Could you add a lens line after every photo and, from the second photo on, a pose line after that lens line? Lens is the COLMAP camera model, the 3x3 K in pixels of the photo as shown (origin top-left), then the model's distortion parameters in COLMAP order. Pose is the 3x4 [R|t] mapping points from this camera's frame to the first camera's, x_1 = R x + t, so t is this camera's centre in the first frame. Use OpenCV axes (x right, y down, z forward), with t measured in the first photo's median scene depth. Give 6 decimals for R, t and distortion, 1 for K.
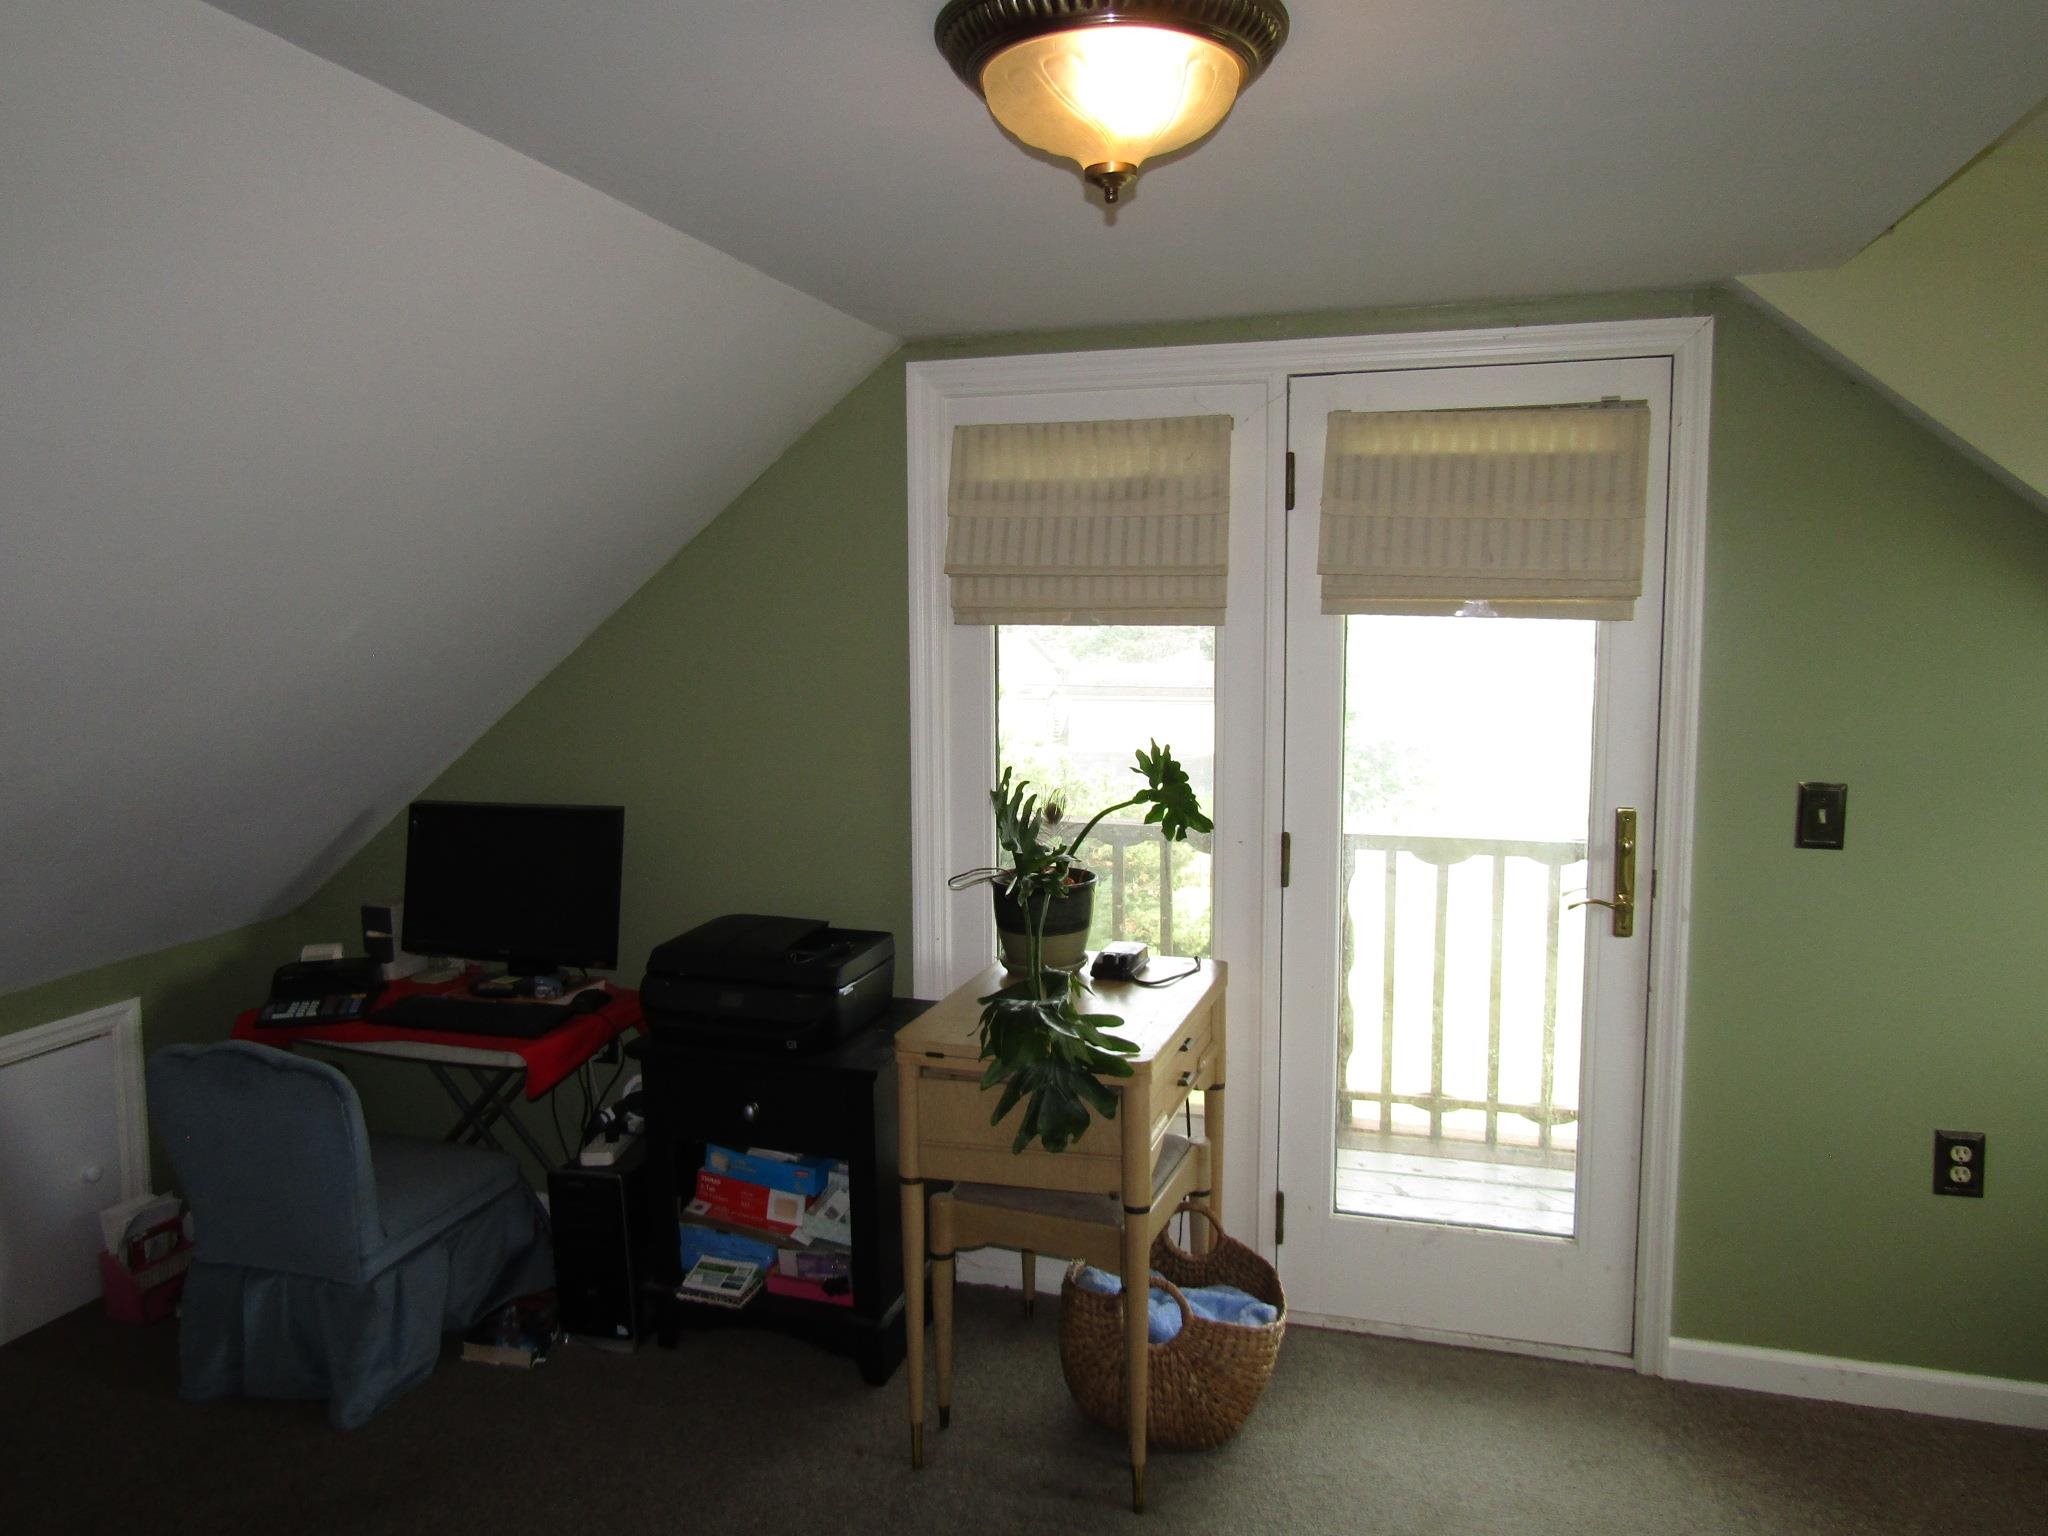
lens RADIAL K [[1450.5, 0, 1029.2], [0, 1450.5, 773.3], [0, 0, 1]] dist [-0.010903, -0.000892]
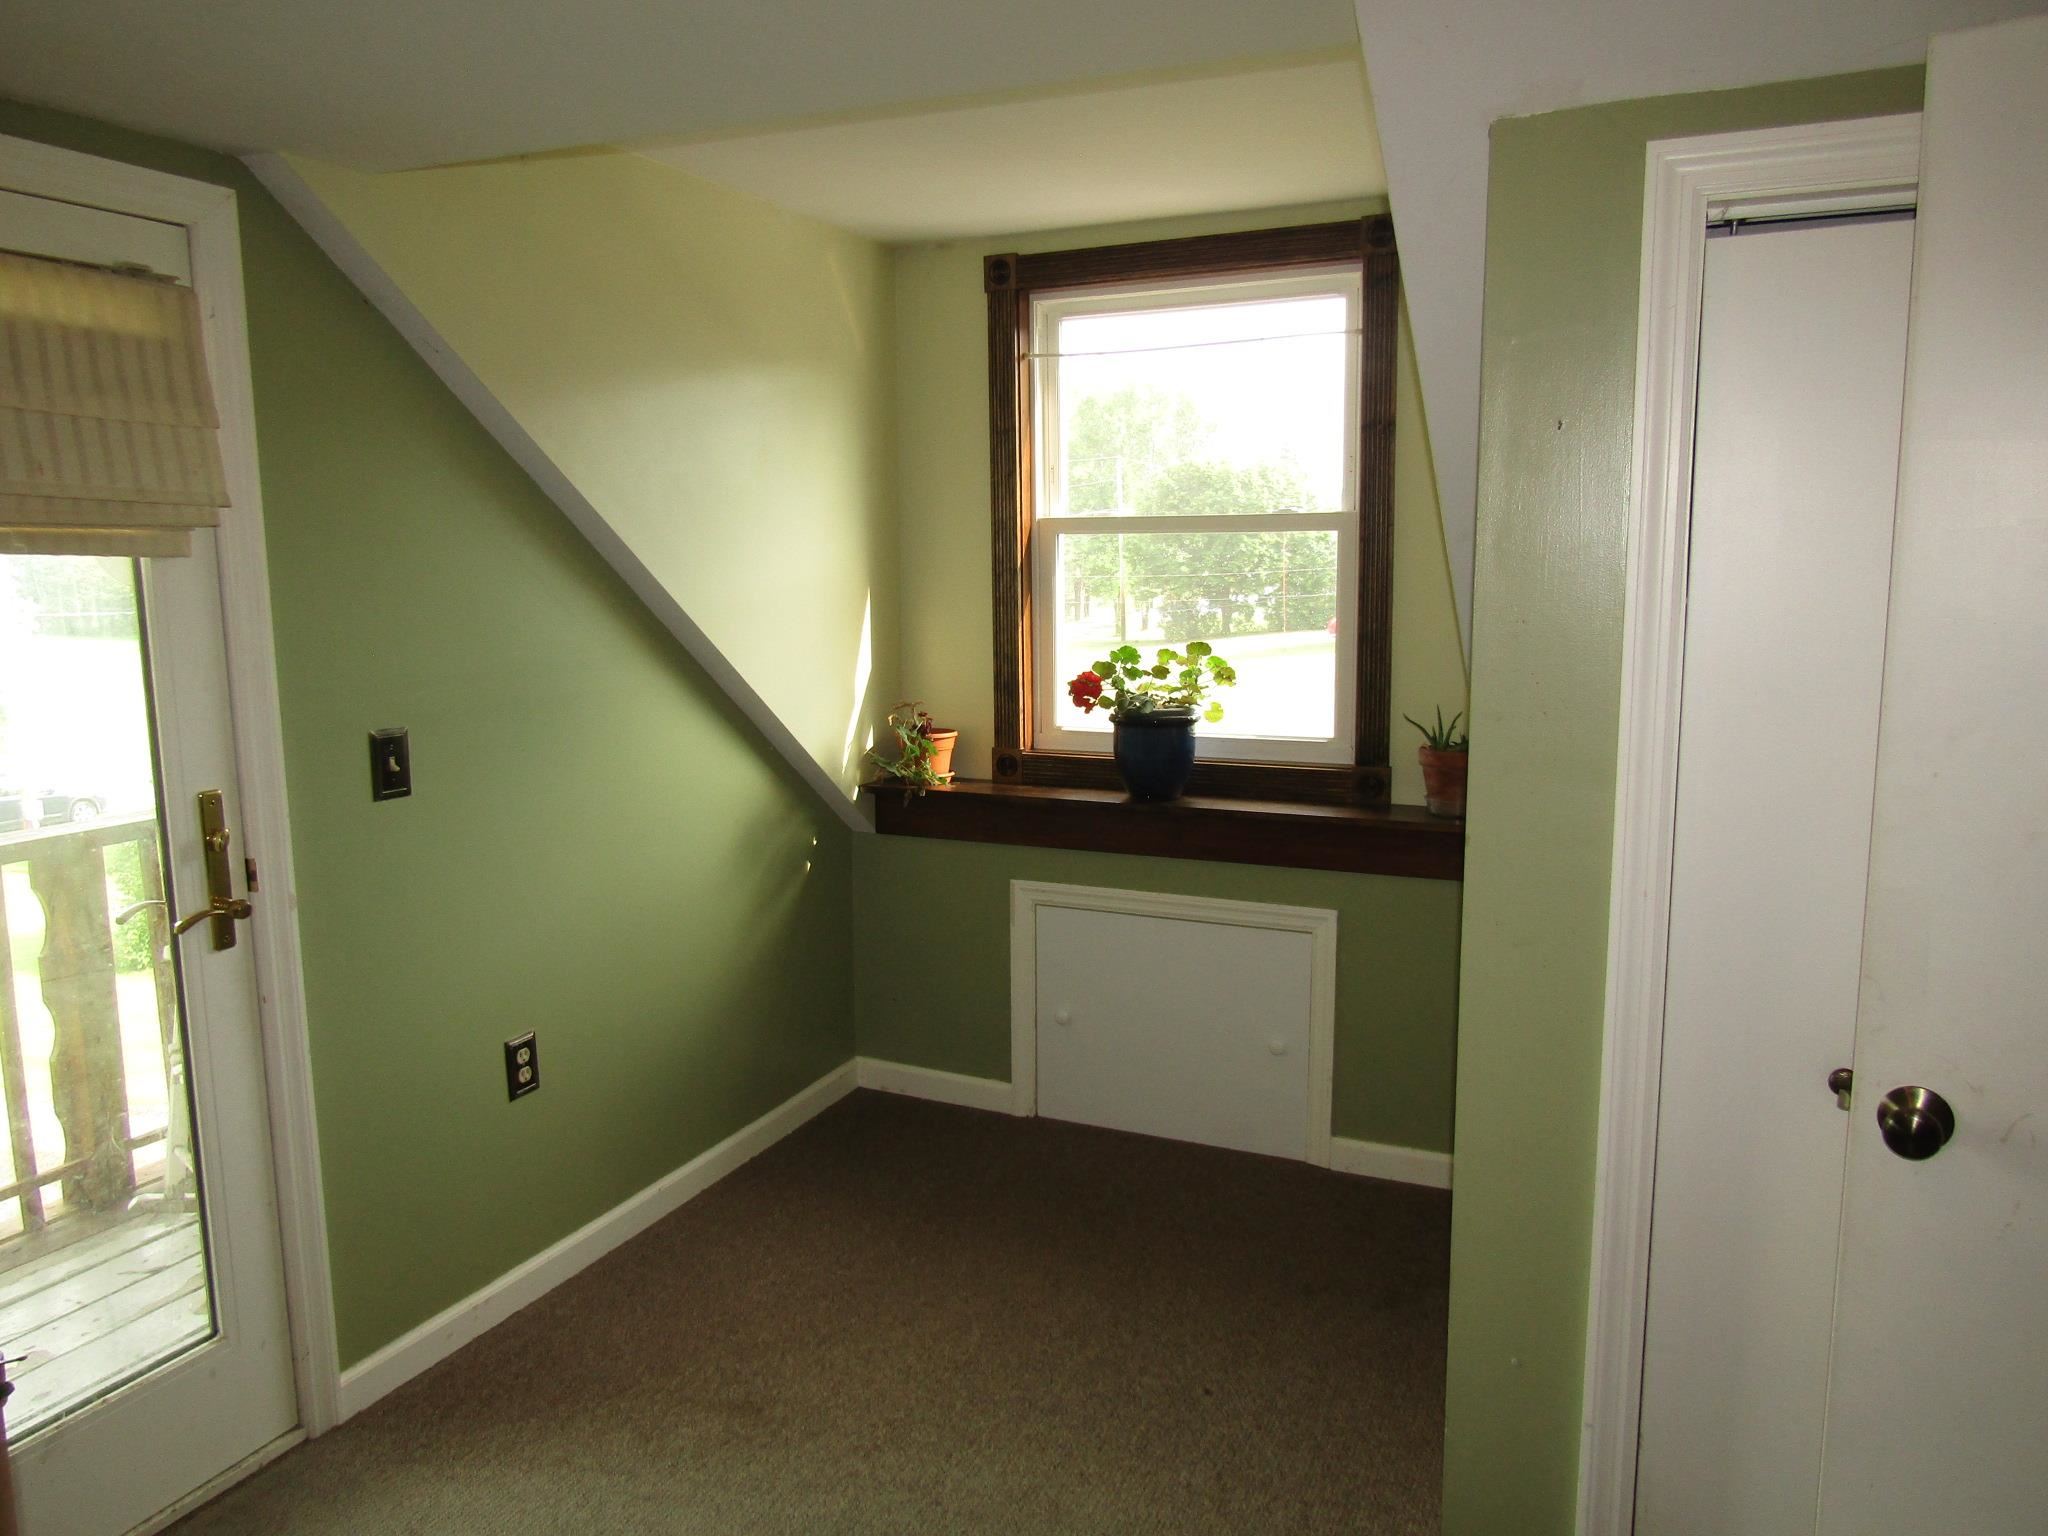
lens RADIAL K [[1450.5, 0, 1029.2], [0, 1450.5, 773.3], [0, 0, 1]] dist [-0.010903, -0.000892]
pose [[0.124717, -0.146318, 0.981344, -0.327124], [0.102316, 0.985690, 0.133963, -0.048292], [-0.986903, 0.083700, 0.137903, 0.452485]]
